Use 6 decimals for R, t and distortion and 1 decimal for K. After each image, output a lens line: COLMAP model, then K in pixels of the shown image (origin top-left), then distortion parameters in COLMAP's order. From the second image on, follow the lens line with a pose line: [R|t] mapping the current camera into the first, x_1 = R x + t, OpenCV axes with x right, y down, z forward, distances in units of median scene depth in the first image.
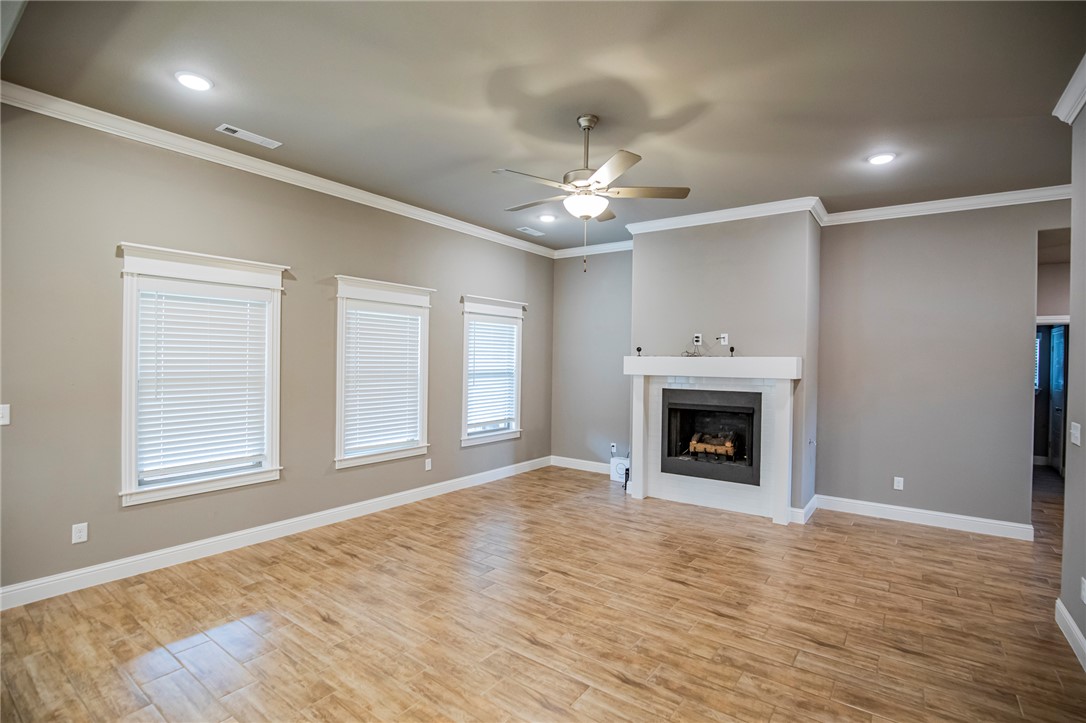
lens RADIAL K [[512.7, 0, 552.3], [0, 512.7, 362.6], [0, 0, 1]] dist [-0.034837, 0.006361]
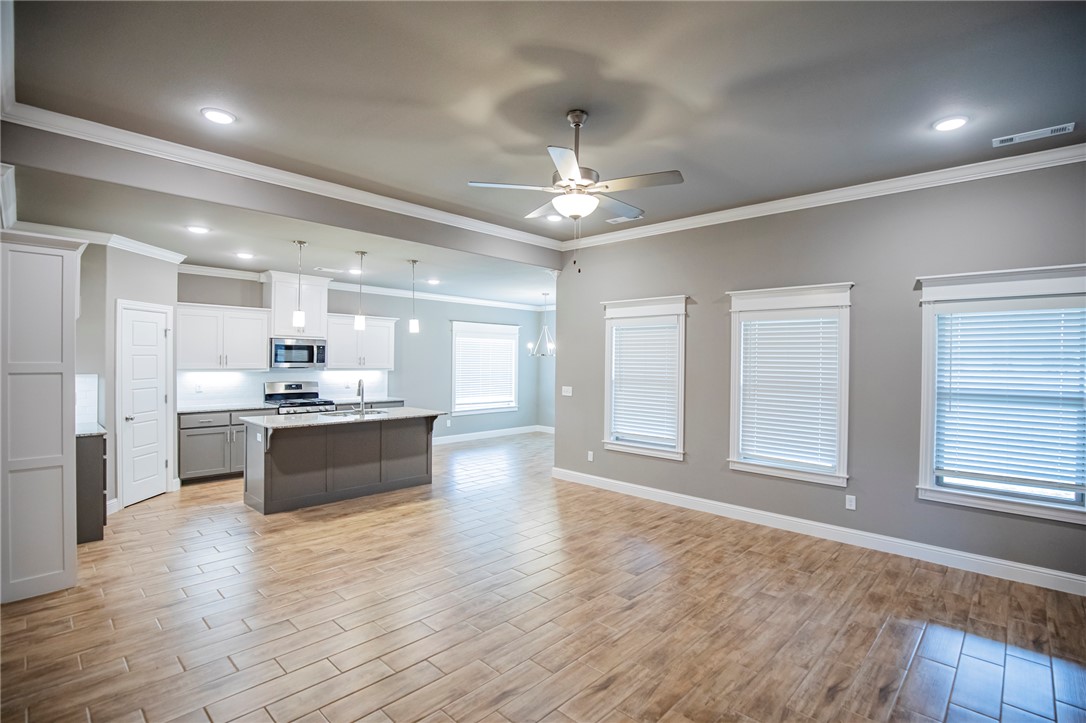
lens RADIAL K [[512.7, 0, 552.3], [0, 512.7, 362.6], [0, 0, 1]] dist [-0.034837, 0.006361]
pose [[-0.130700, -0.010945, -0.991362, 0.793123], [-0.023718, 0.999687, -0.007910, -0.001048], [0.991138, 0.022480, -0.130919, 0.841687]]
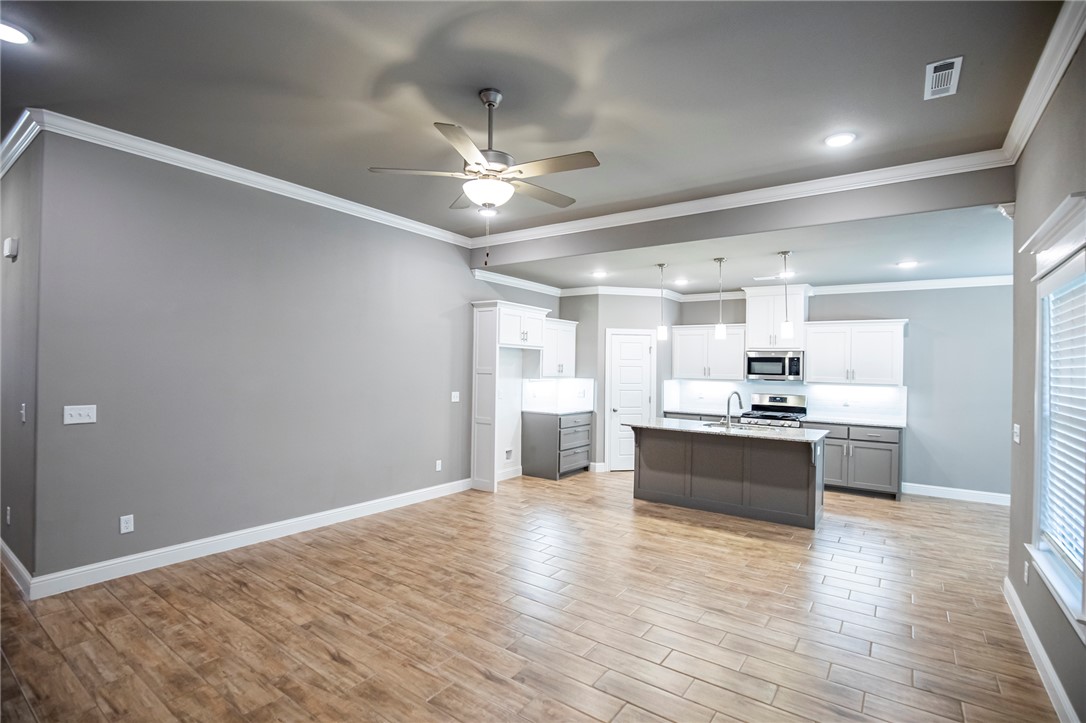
lens RADIAL K [[512.7, 0, 552.3], [0, 512.7, 362.6], [0, 0, 1]] dist [-0.034837, 0.006361]
pose [[-0.999290, -0.034860, -0.014295, -0.032132], [-0.034919, 0.999382, 0.003922, -0.016157], [0.014150, 0.004419, -0.999890, 1.457136]]
